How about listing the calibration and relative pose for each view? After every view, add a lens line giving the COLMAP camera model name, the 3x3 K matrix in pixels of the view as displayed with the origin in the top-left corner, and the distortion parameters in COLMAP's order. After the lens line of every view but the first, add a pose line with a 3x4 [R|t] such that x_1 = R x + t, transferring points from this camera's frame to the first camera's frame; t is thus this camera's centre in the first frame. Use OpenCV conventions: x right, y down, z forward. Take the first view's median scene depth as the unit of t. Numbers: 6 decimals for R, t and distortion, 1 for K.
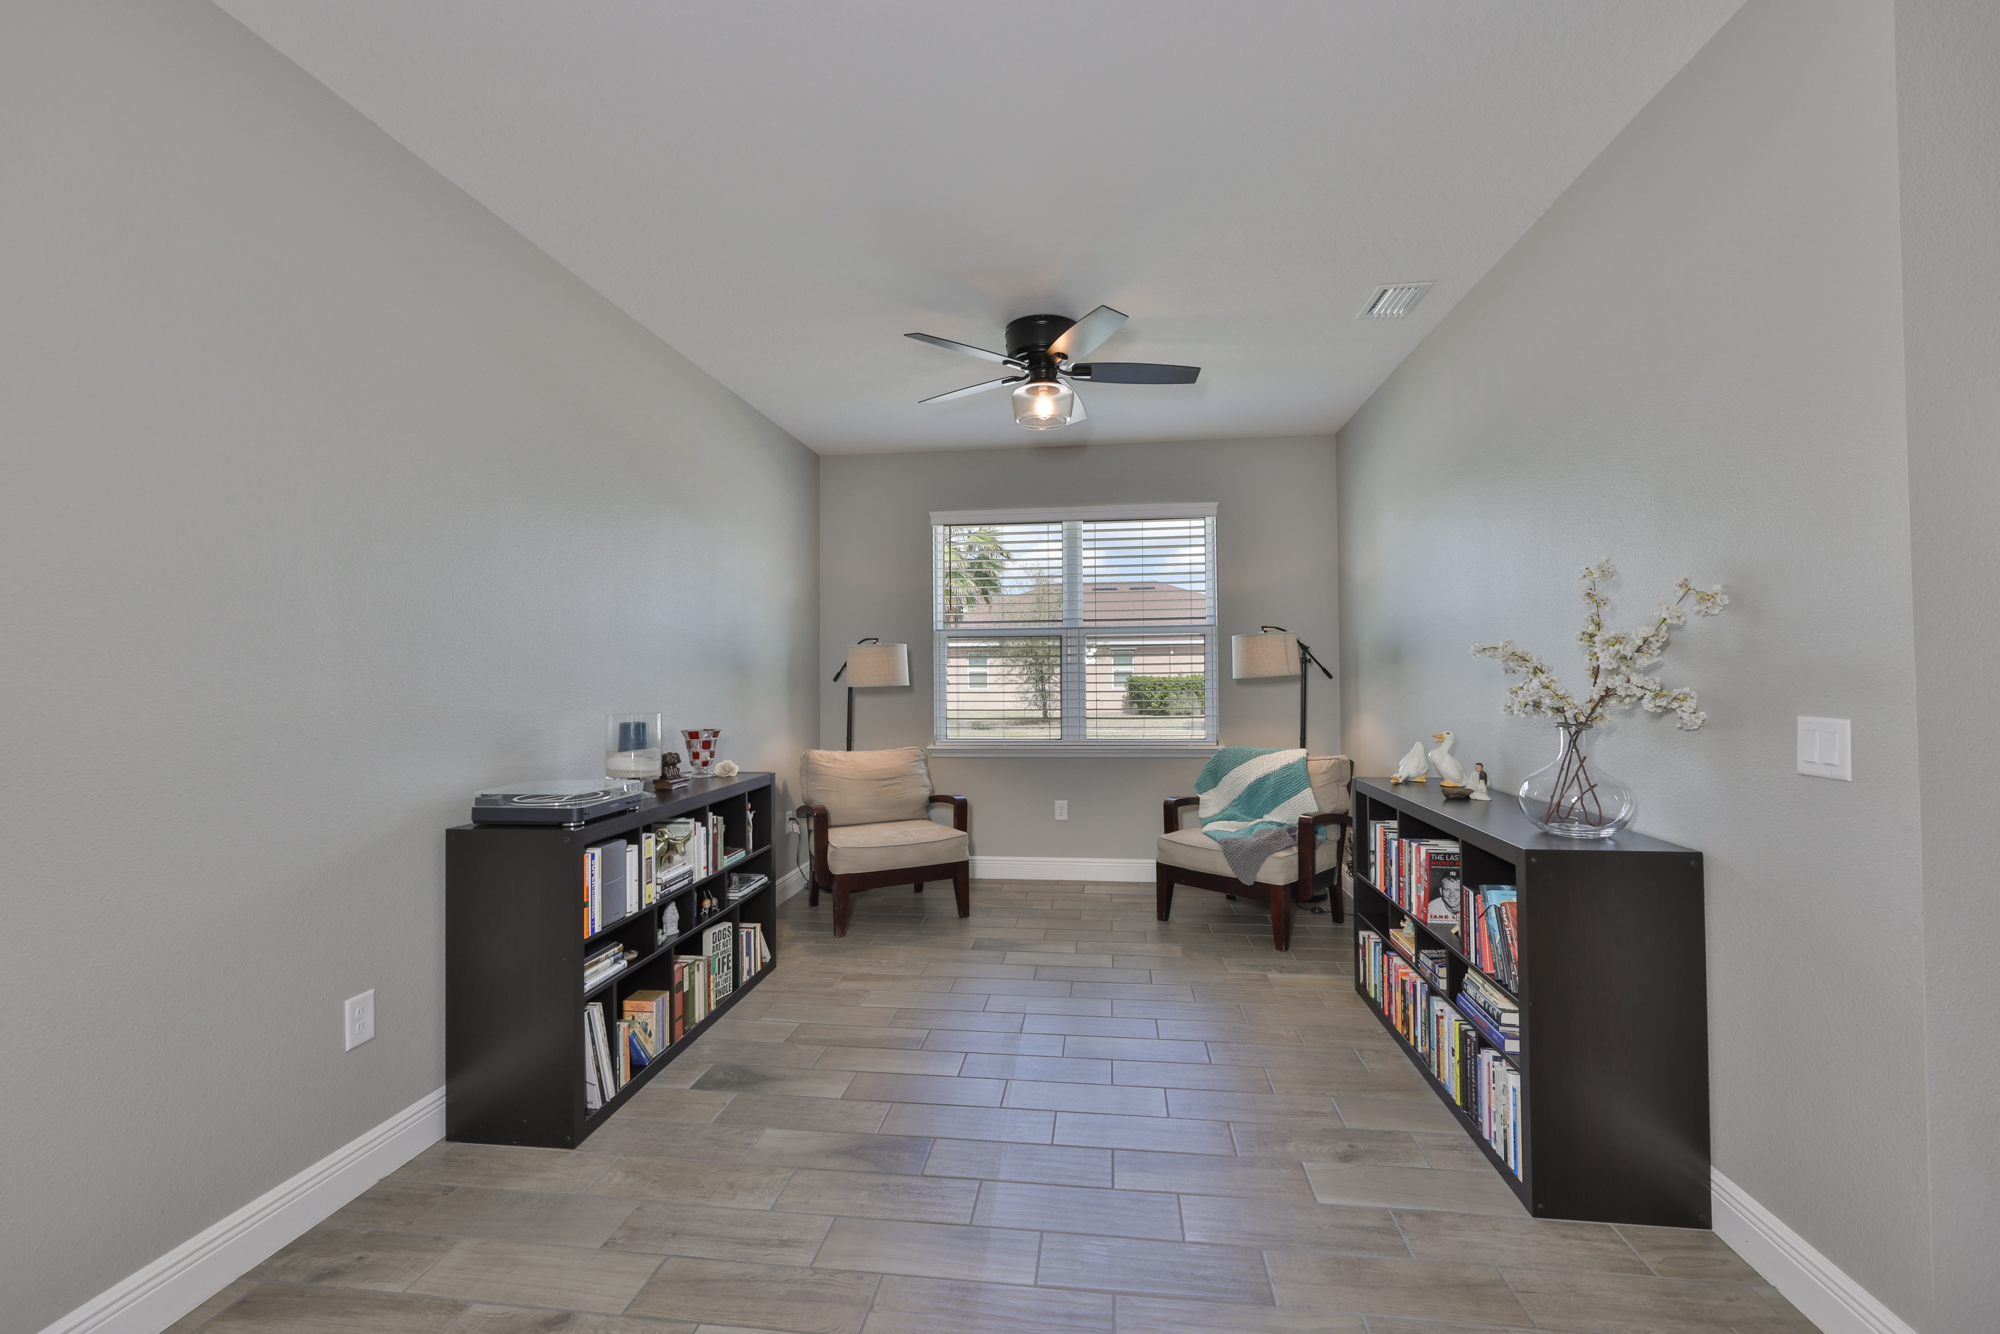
lens RADIAL K [[842.0, 0, 995.1], [0, 842.0, 662.6], [0, 0, 1]] dist [-0.002754, -0.000249]
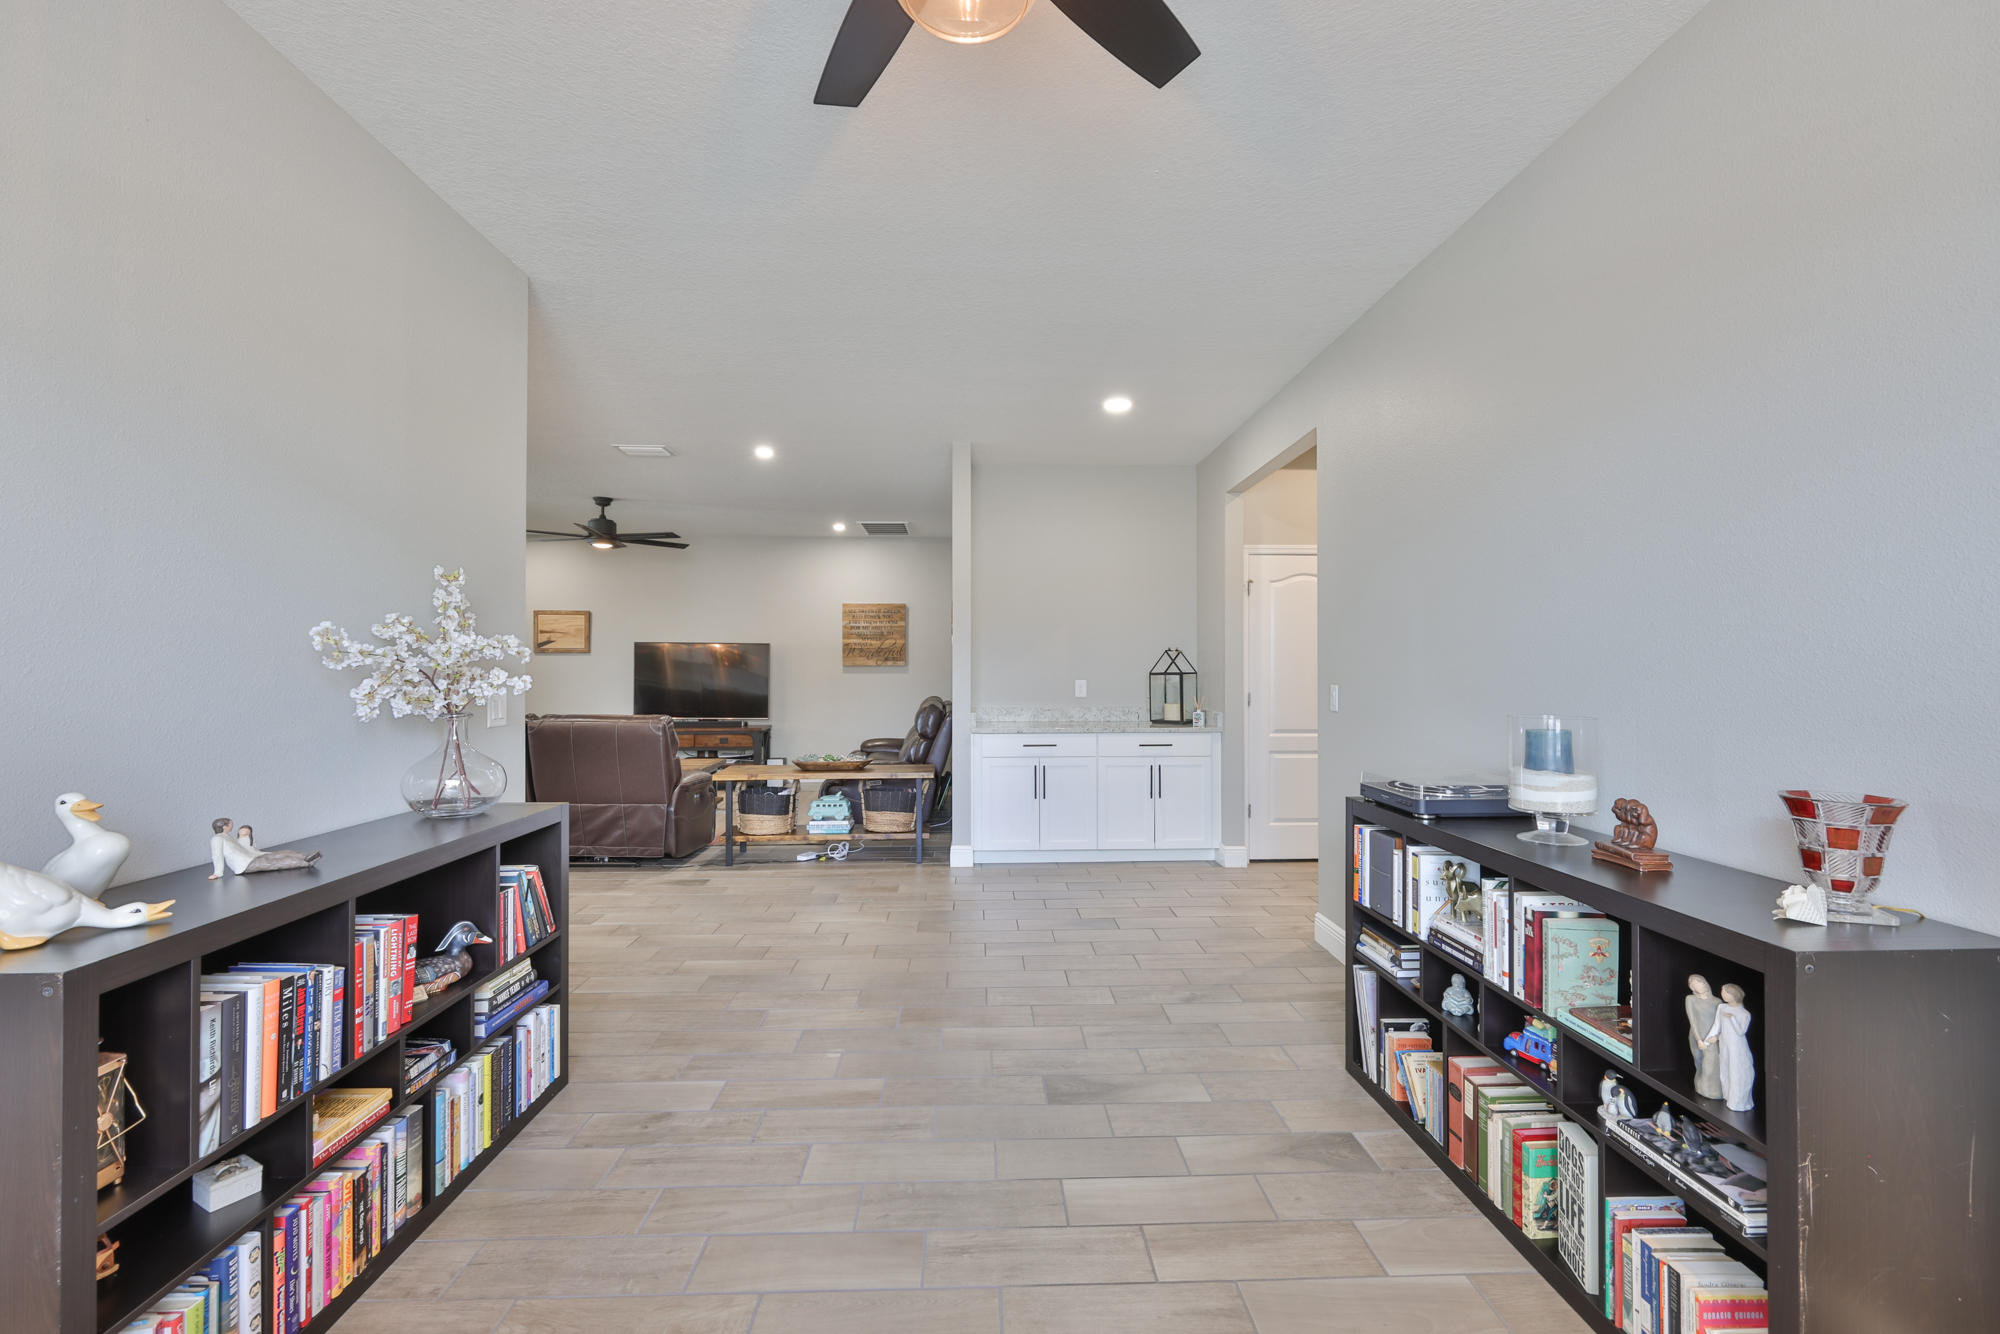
lens RADIAL K [[842.0, 0, 995.1], [0, 842.0, 662.6], [0, 0, 1]] dist [-0.002754, -0.000249]
pose [[-0.987259, 0.002495, -0.159100, 0.132763], [0.005831, 0.999773, -0.020502, 0.028132], [0.159013, -0.021169, -0.987050, 1.686928]]
